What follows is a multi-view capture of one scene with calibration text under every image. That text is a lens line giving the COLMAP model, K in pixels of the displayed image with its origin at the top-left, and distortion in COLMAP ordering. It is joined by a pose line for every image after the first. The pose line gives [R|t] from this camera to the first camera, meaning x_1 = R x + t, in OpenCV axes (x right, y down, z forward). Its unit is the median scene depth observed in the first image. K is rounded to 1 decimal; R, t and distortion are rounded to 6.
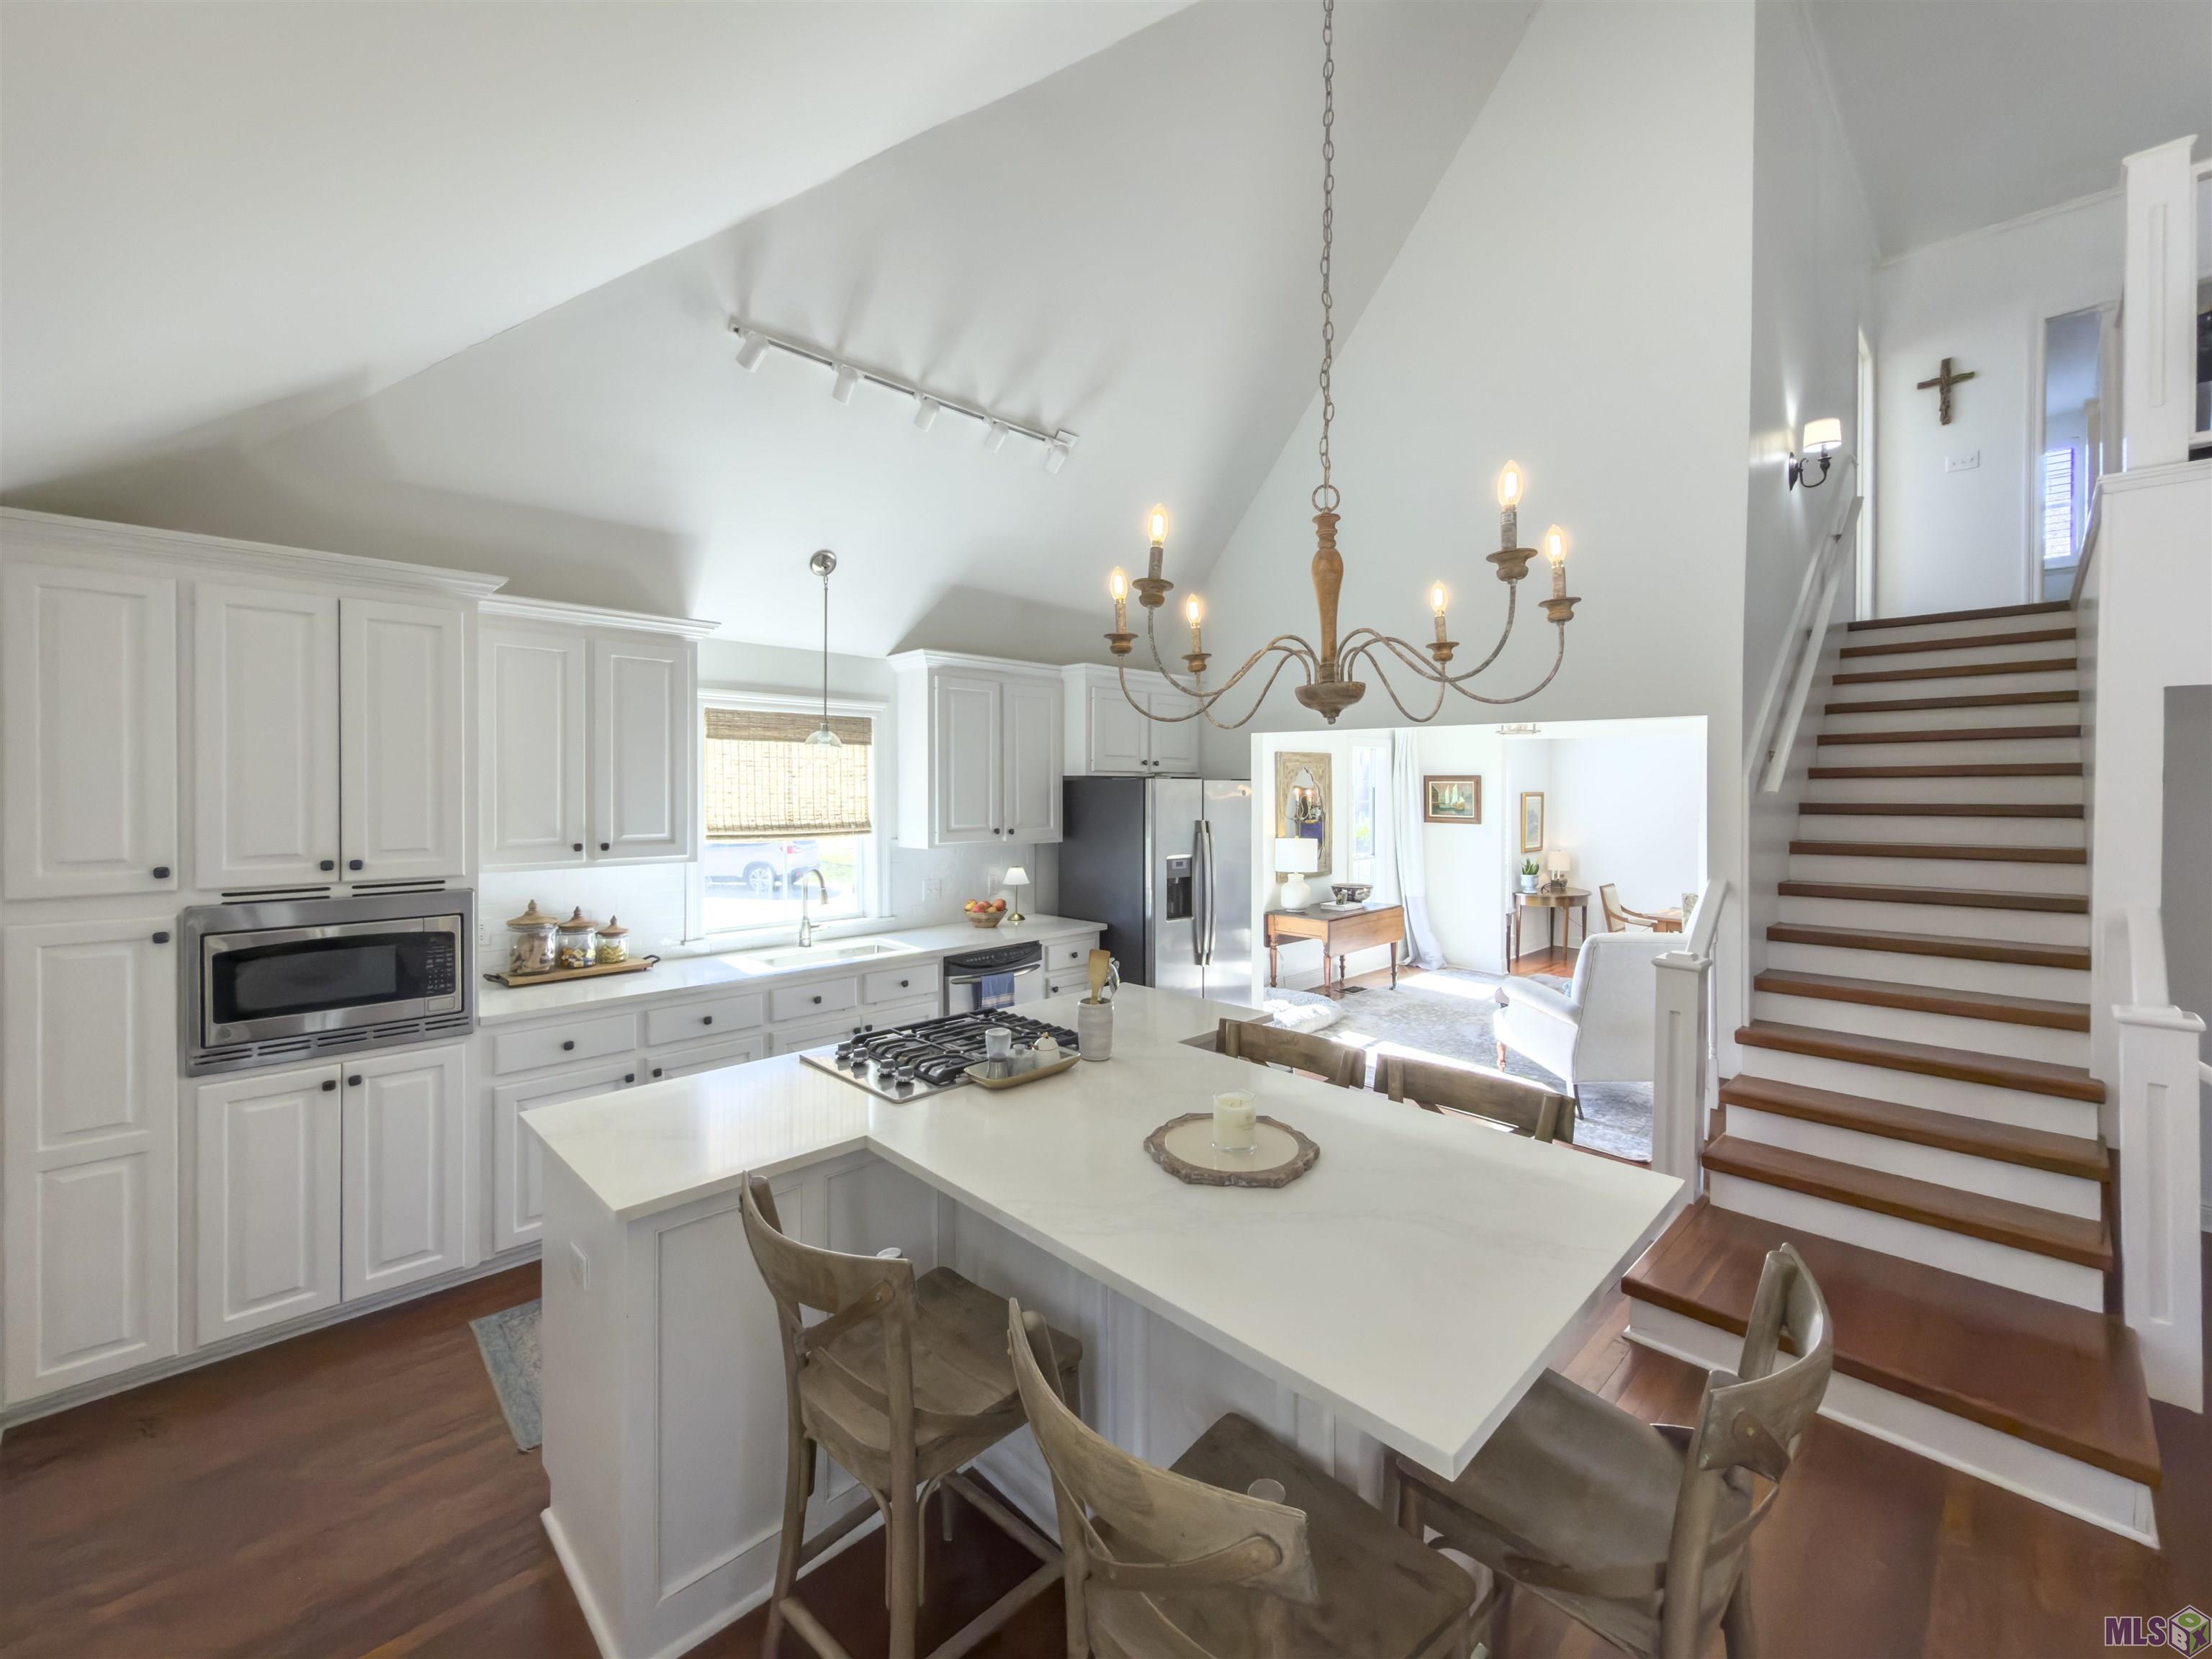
lens RADIAL K [[918.2, 0, 1112.4], [0, 918.2, 796.0], [0, 0, 1]] dist [0.000746, 0.000015]
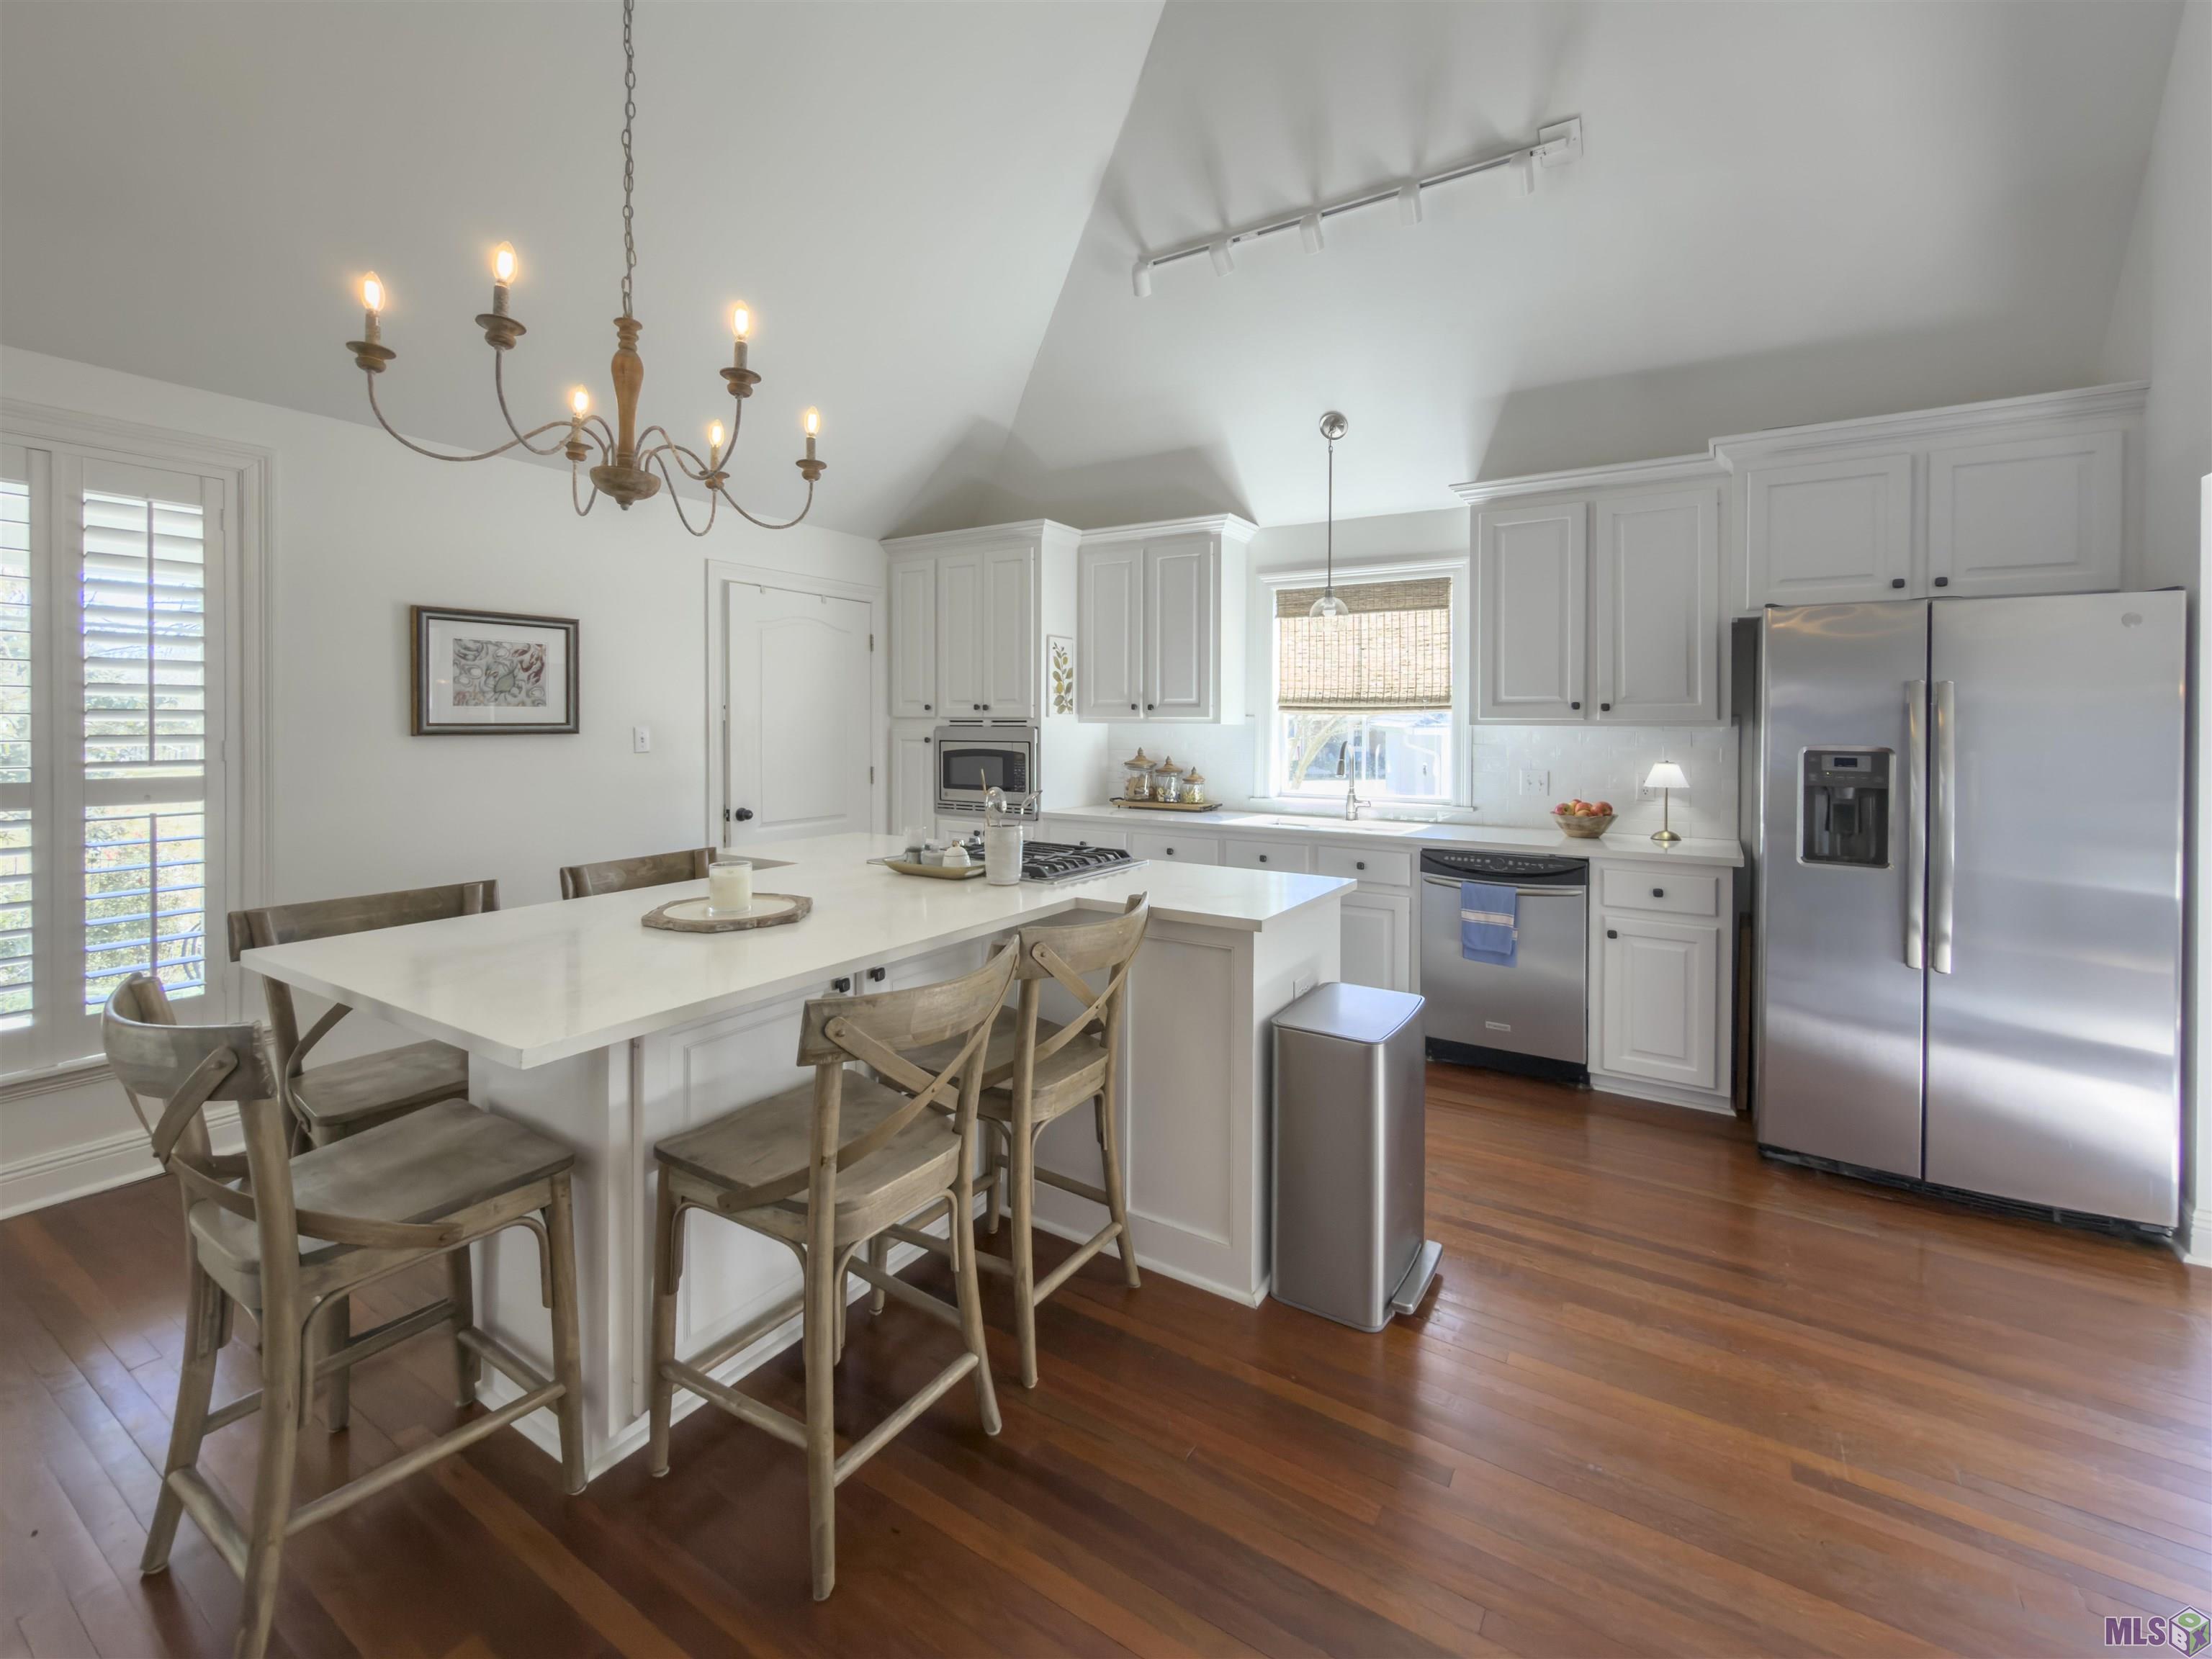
lens RADIAL K [[949.0, 0, 1107.0], [0, 949.0, 738.9], [0, 0, 1]] dist [-0.002137, -0.000033]
pose [[0.213319, 0.011882, -0.976910, 0.623243], [-0.015914, 0.999836, 0.008686, 0.075148], [0.976853, 0.013694, 0.213473, 0.552455]]
